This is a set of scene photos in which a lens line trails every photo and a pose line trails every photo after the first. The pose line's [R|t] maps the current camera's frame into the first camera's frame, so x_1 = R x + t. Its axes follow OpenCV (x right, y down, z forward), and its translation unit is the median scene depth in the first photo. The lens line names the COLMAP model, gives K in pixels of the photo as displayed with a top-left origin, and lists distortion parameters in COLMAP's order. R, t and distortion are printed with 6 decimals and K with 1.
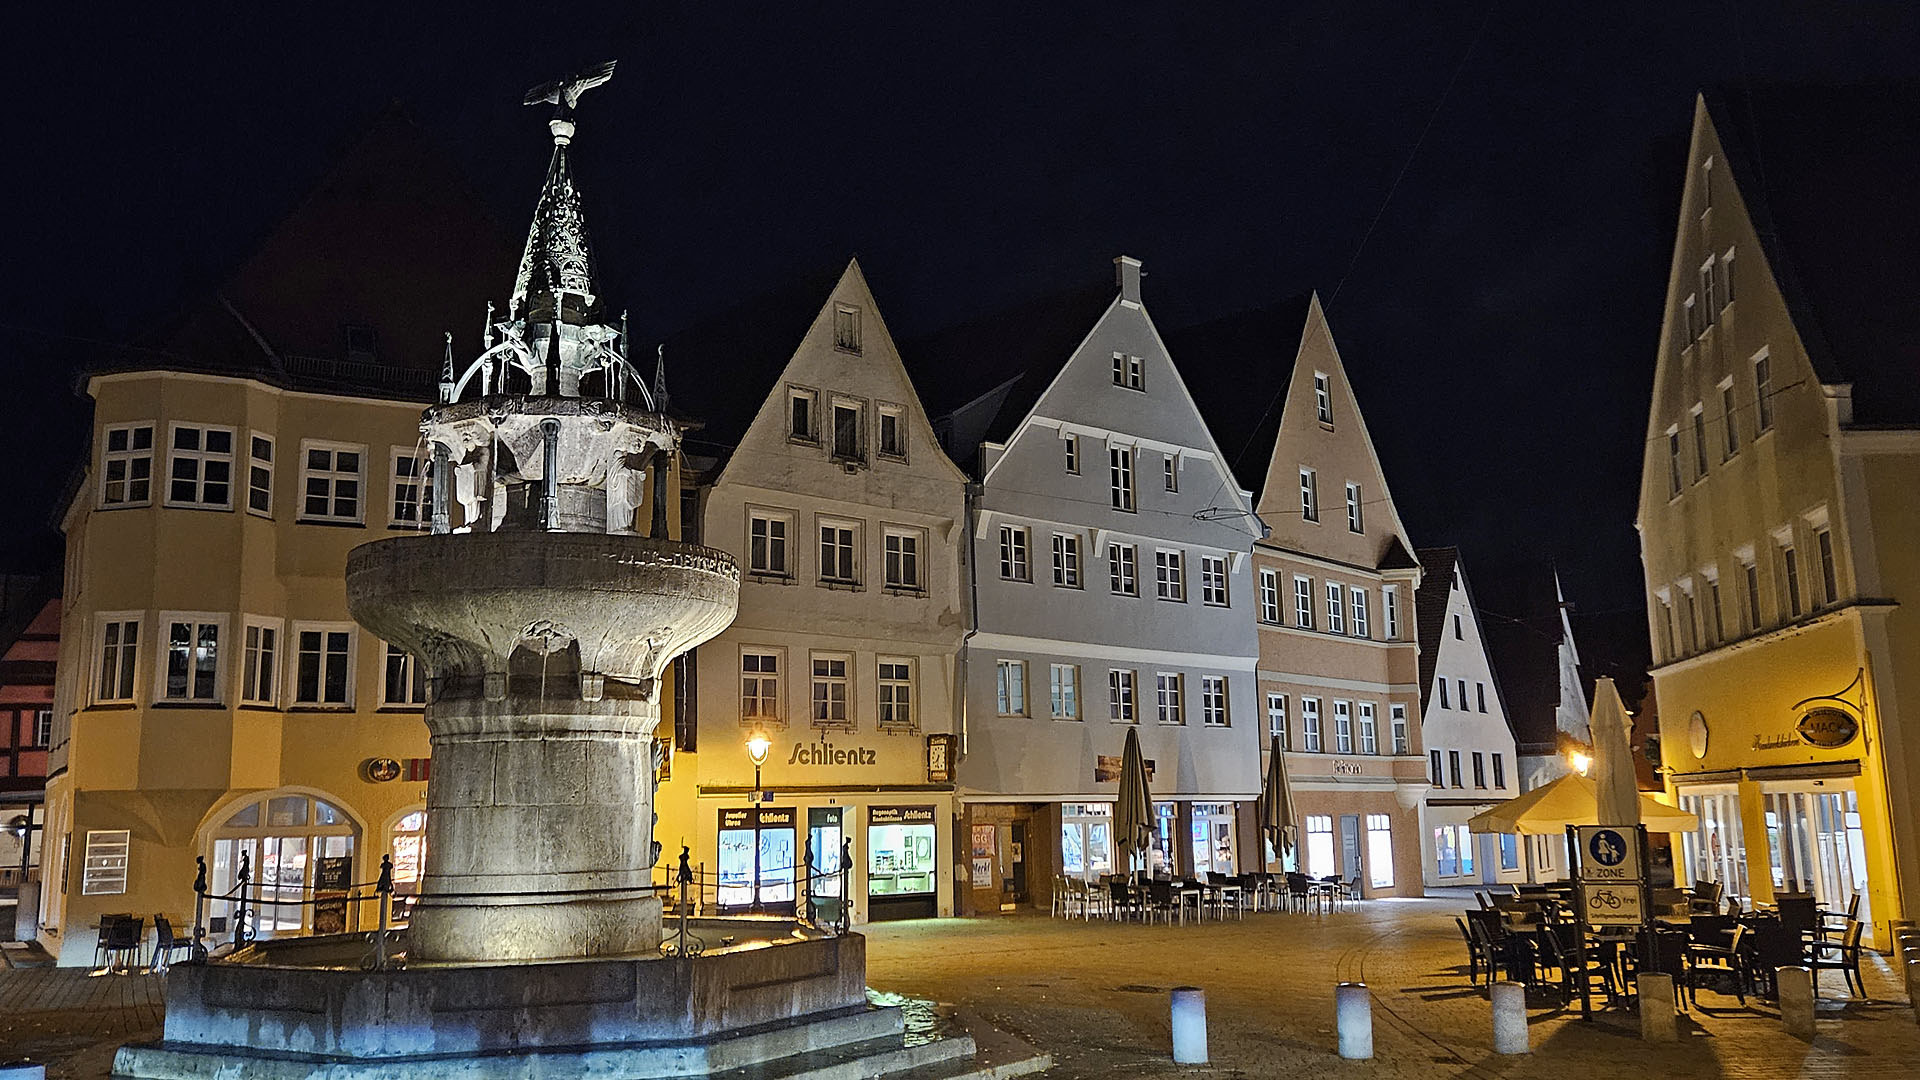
lens RADIAL K [[1534.4, 0, 960.0], [0, 1534.4, 540.0], [0, 0, 1]] dist [0.113234, -0.000314]
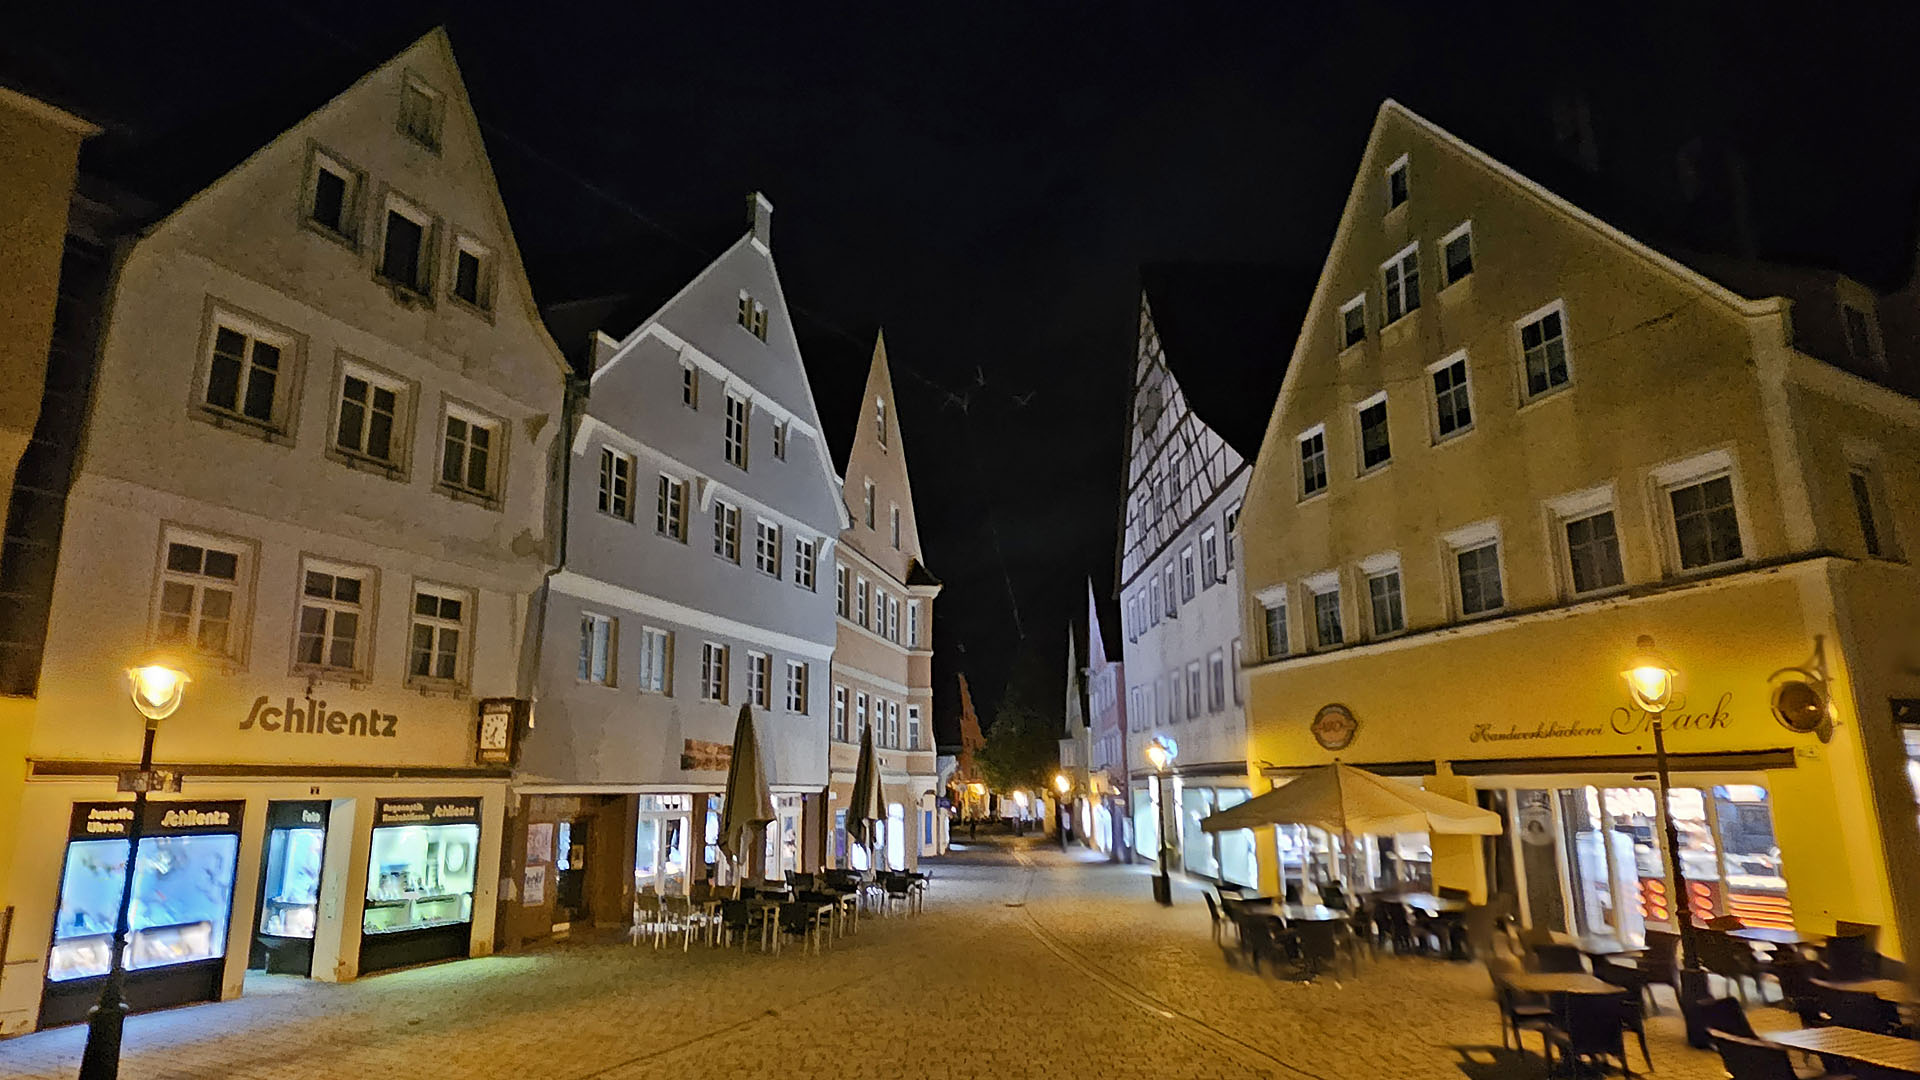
lens RADIAL K [[1040.2, 0, 958.8], [0, 1040.2, 573.6], [0, 0, 1]] dist [0.005215, -0.000537]
pose [[0.894532, 0.102618, 0.435065, -0.038920], [-0.086663, 0.994639, -0.056416, 0.076441], [-0.438522, 0.012761, 0.898630, 0.464219]]
